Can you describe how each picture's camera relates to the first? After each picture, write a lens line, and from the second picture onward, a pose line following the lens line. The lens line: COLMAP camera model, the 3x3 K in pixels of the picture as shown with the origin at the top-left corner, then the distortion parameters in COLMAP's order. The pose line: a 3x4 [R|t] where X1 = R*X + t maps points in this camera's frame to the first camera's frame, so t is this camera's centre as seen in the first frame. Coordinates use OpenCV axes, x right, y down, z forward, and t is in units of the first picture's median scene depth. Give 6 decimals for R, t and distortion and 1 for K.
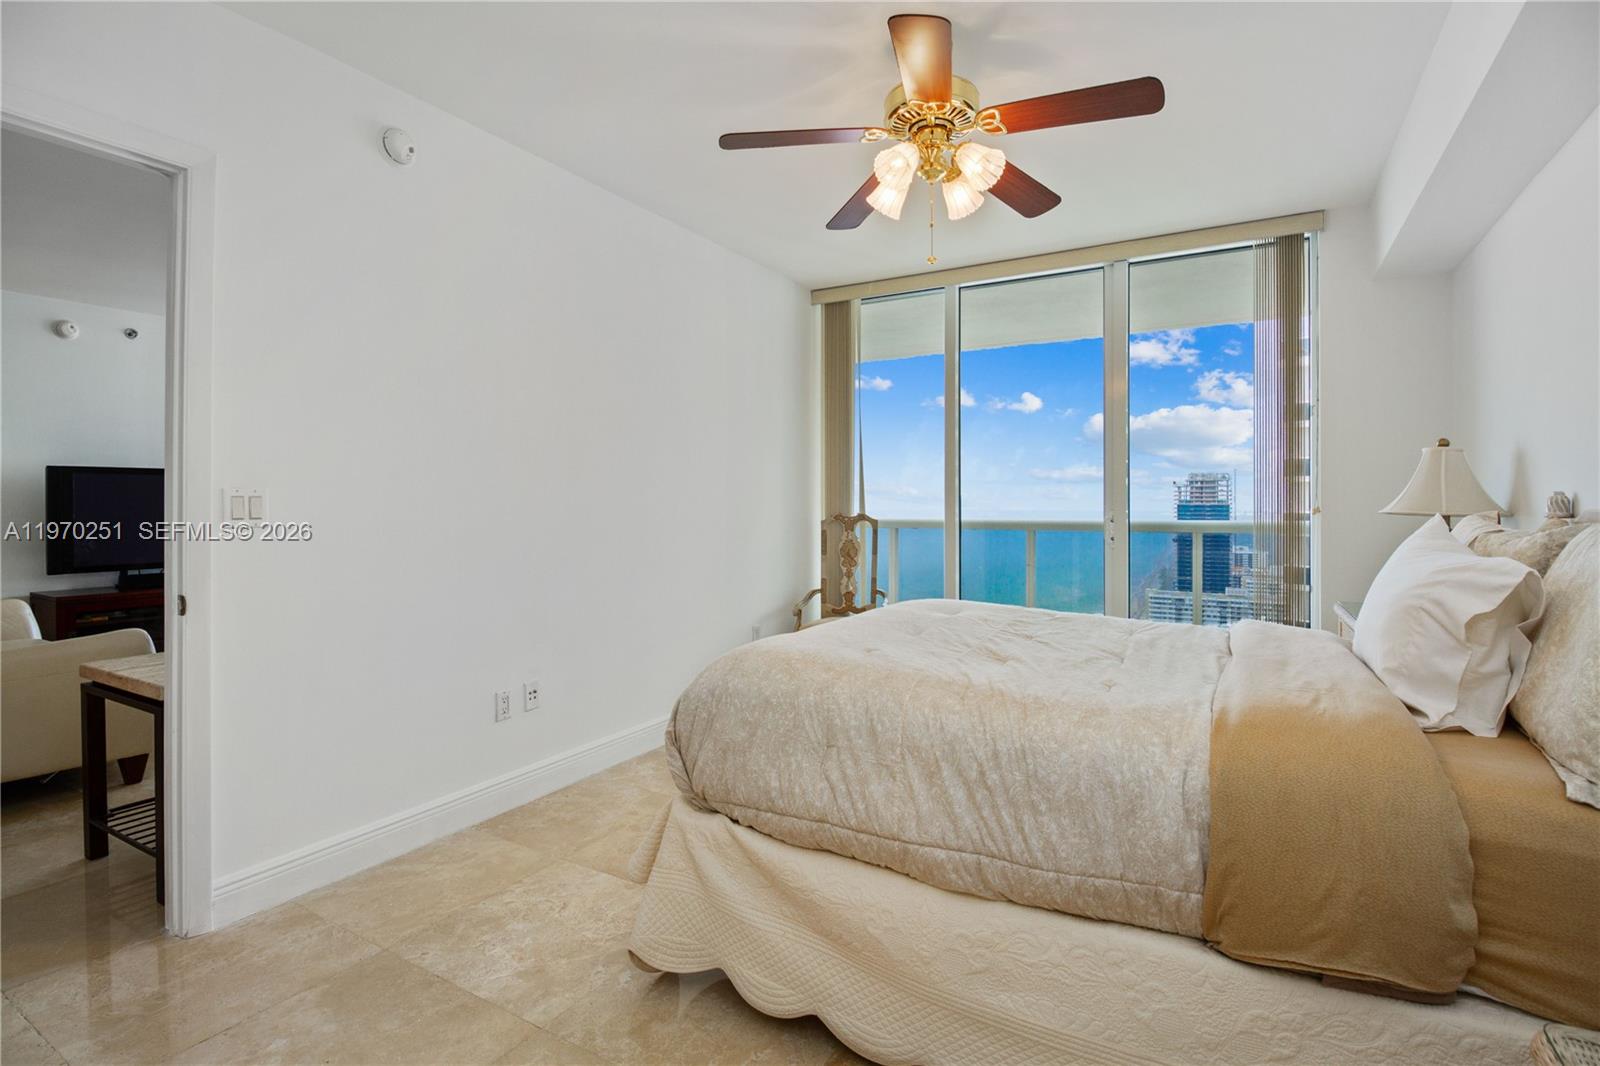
lens RADIAL K [[745.1, 0, 805.3], [0, 745.1, 555.9], [0, 0, 1]] dist [0.001449, -0.016551]
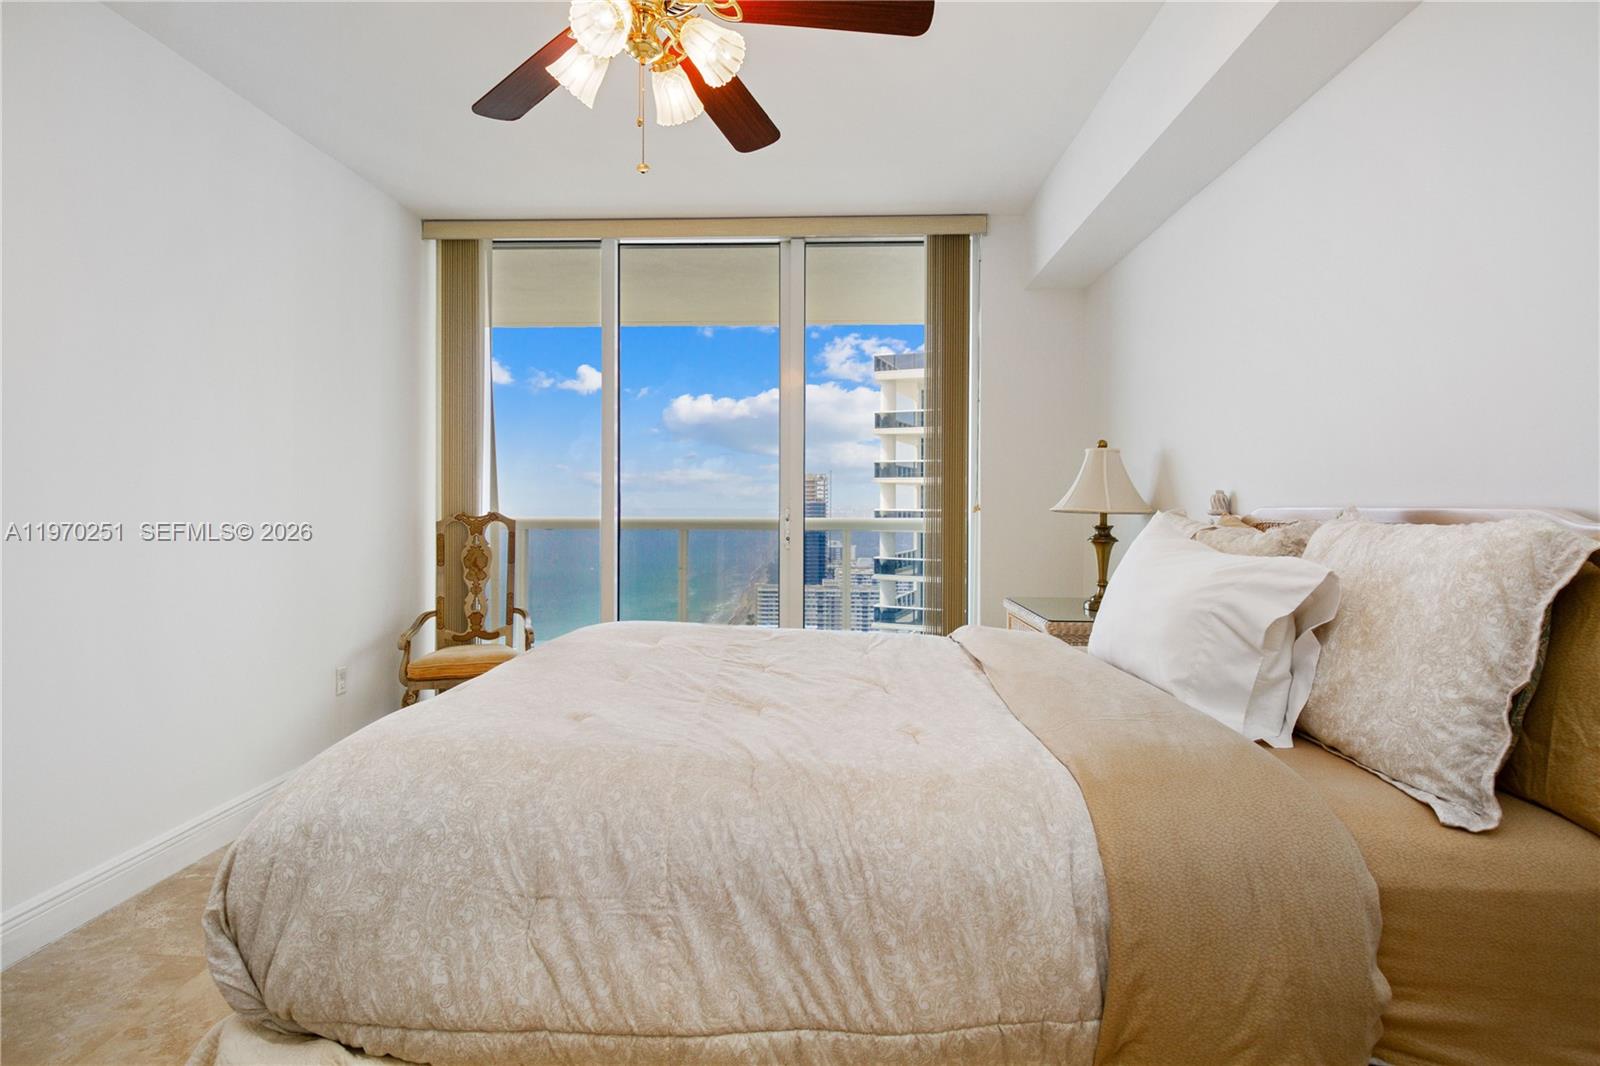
lens RADIAL K [[816.1, 0, 820.3], [0, 816.1, 526.8], [0, 0, 1]] dist [0.002395, -0.013355]
pose [[0.886193, -0.010007, 0.463208, -0.071515], [0.027832, 0.999111, -0.031663, -0.017956], [-0.462479, 0.040952, 0.885684, 0.303438]]
